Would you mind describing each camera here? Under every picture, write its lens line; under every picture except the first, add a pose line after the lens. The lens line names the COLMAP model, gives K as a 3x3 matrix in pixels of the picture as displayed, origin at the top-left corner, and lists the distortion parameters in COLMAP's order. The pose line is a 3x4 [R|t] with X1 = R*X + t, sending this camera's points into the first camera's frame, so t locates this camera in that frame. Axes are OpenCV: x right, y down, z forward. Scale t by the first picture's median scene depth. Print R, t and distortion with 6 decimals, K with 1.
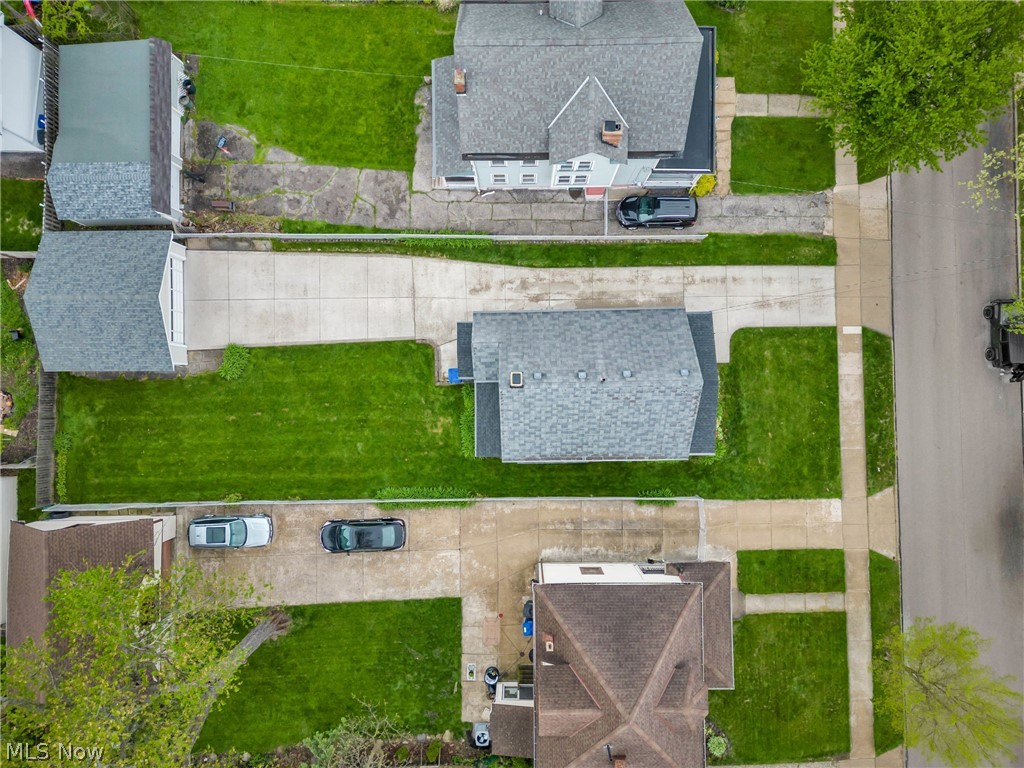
lens RADIAL K [[717.8, 0, 512.0], [0, 717.8, 384.0], [0, 0, 1]] dist [0.095079, -0.106143]
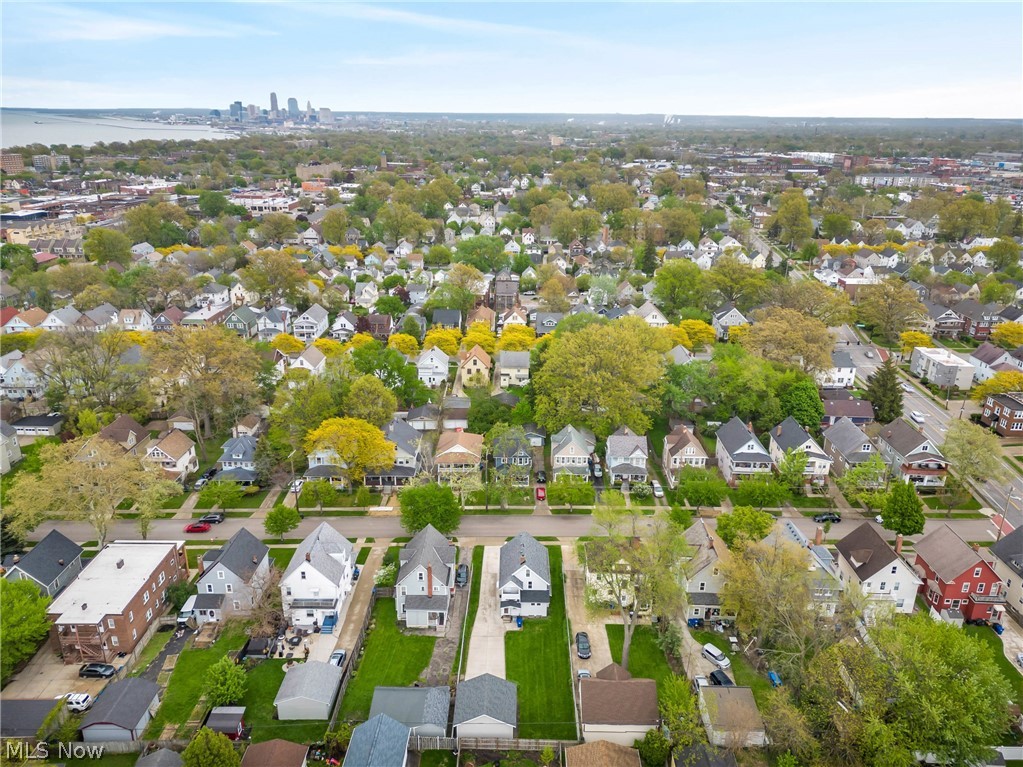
lens RADIAL K [[717.1, 0, 511.5], [0, 717.1, 383.5], [0, 0, 1]] dist [0.095079, -0.106143]
pose [[0.024058, -0.340999, 0.939756, -2.208730], [0.999205, 0.038106, -0.011753, -0.041835], [-0.031803, 0.939291, 0.341644, -0.680036]]
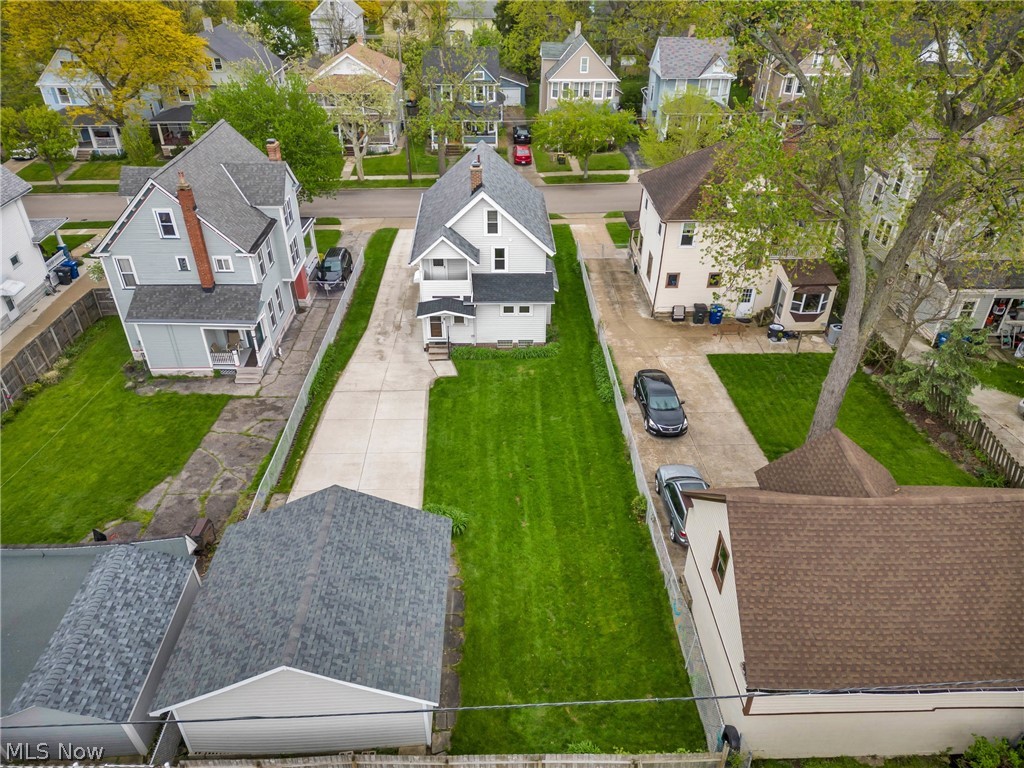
lens RADIAL K [[717.8, 0, 512.0], [0, 717.8, 384.0], [0, 0, 1]] dist [0.095079, -0.106143]
pose [[-0.016366, -0.546563, 0.837258, -0.874713], [0.999501, 0.013676, 0.028465, 0.014096], [-0.027008, 0.837307, 0.546066, 0.519608]]
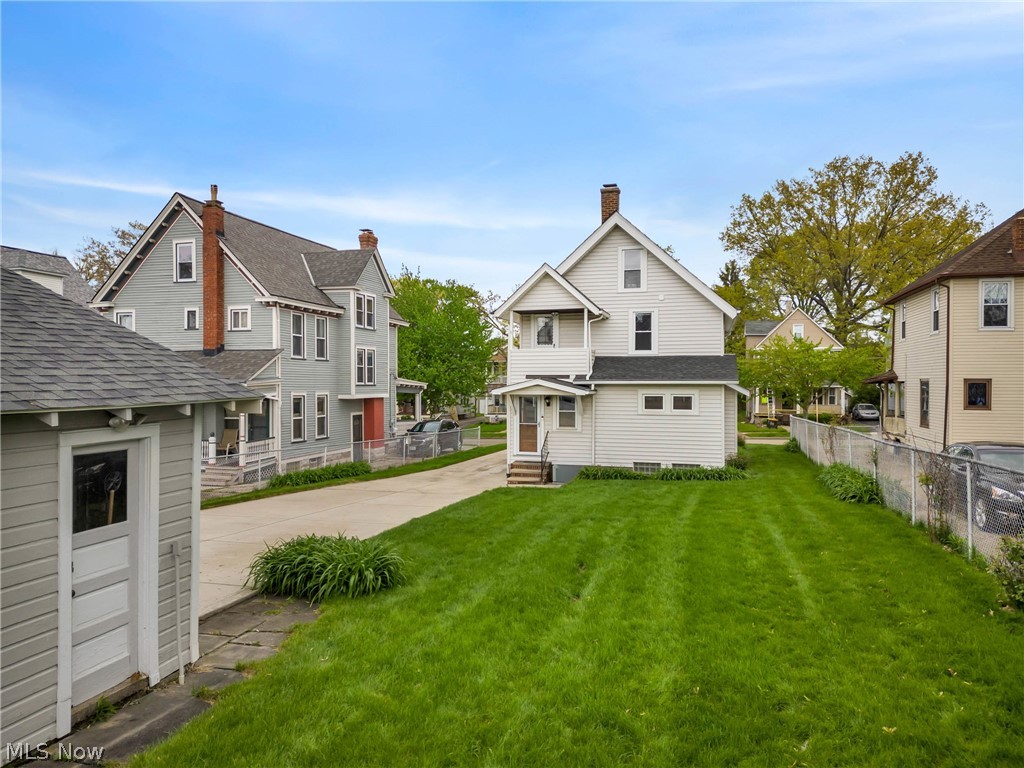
lens RADIAL K [[717.8, 0, 512.0], [0, 717.8, 384.0], [0, 0, 1]] dist [0.095079, -0.106143]
pose [[0.278736, -0.003251, 0.960362, -0.580141], [0.960131, 0.023130, -0.278591, 0.082793], [-0.021307, 0.999727, 0.009568, 0.933506]]
